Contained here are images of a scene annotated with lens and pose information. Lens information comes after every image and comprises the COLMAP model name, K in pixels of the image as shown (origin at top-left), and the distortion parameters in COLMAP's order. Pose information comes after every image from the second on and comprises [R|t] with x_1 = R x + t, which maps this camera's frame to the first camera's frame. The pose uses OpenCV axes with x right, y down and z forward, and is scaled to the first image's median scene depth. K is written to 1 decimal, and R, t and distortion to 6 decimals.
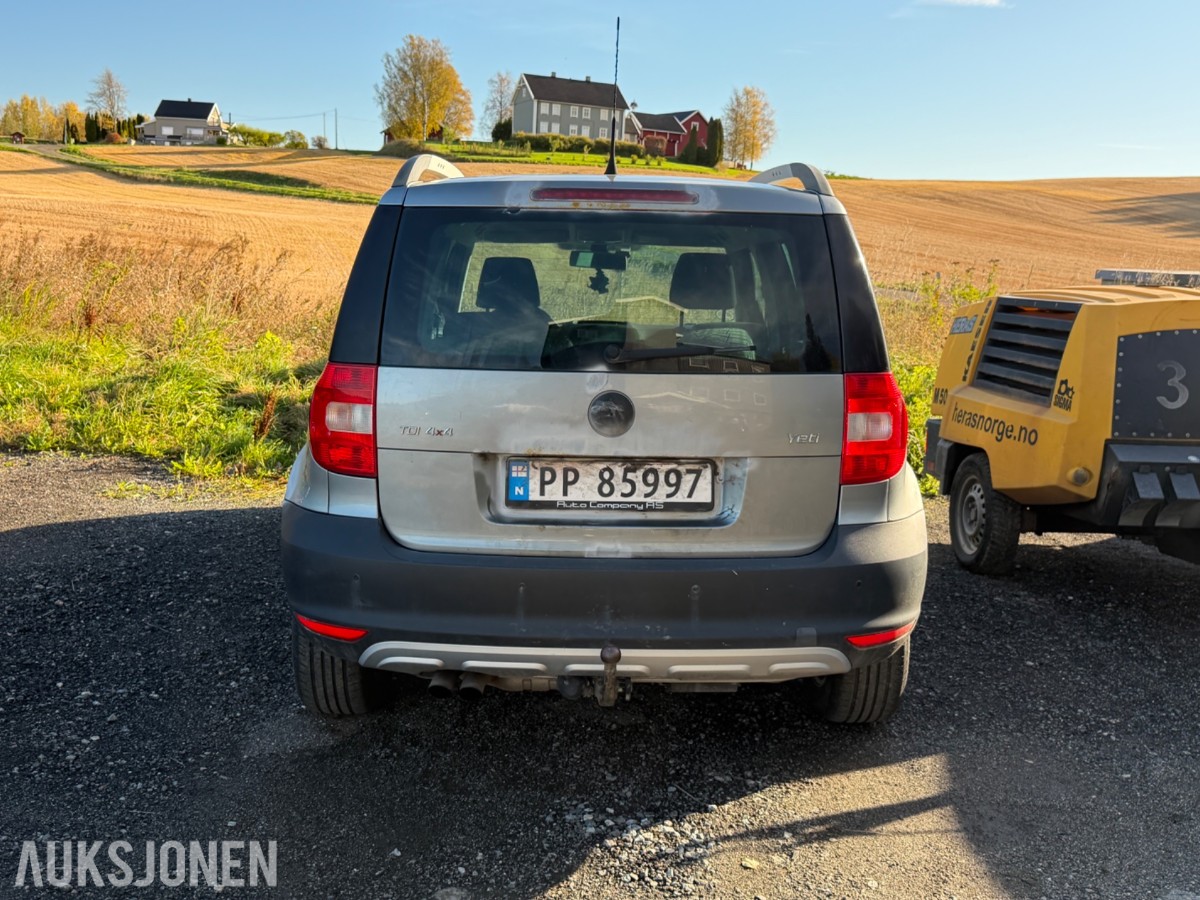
lens RADIAL K [[1320.4, 0, 604.6], [0, 1320.4, 456.2], [0, 0, 1]] dist [0.209589, -0.494943]
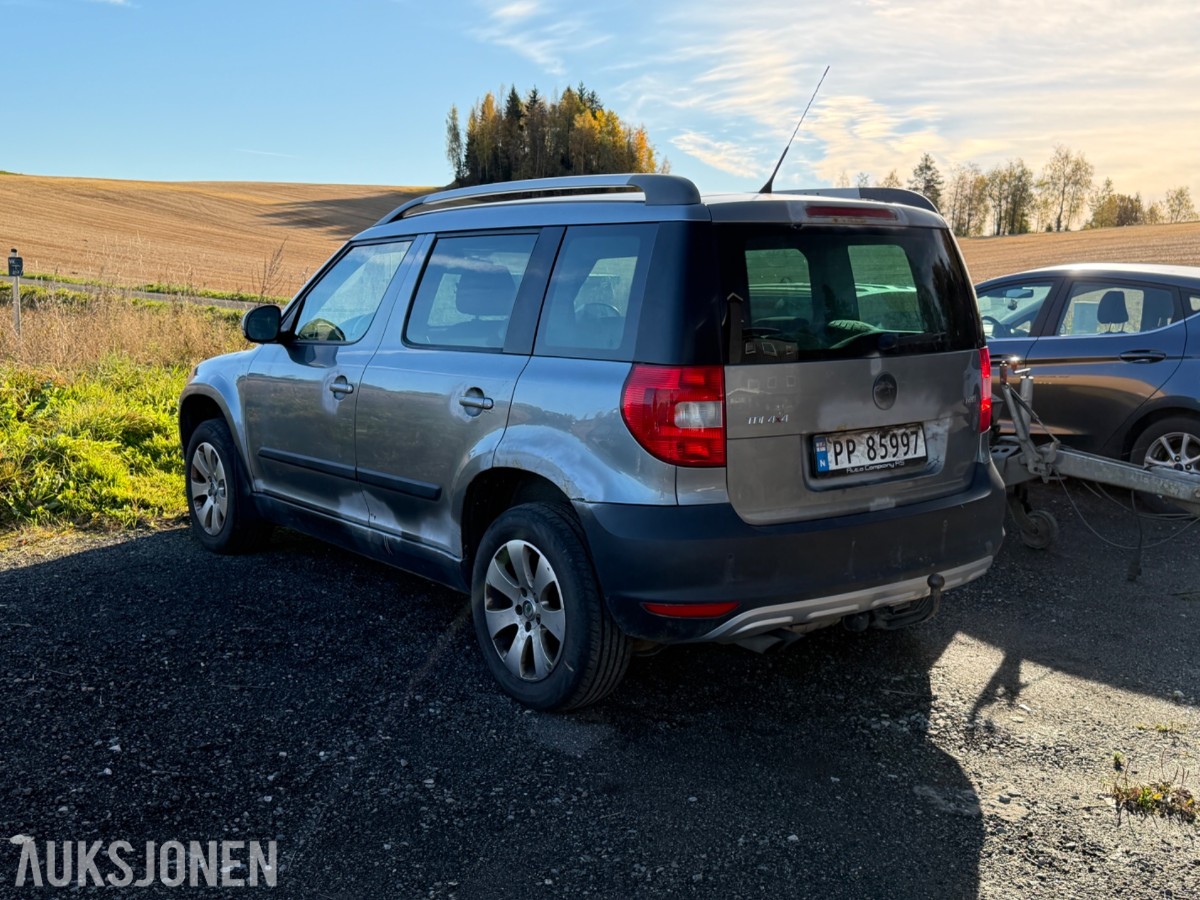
lens RADIAL K [[1320.4, 0, 604.6], [0, 1320.4, 456.2], [0, 0, 1]] dist [0.209589, -0.494943]
pose [[0.781404, -0.105257, 0.615085, -0.778482], [0.105083, 0.993791, 0.036567, -0.036055], [-0.615115, 0.036062, 0.787613, 0.153890]]
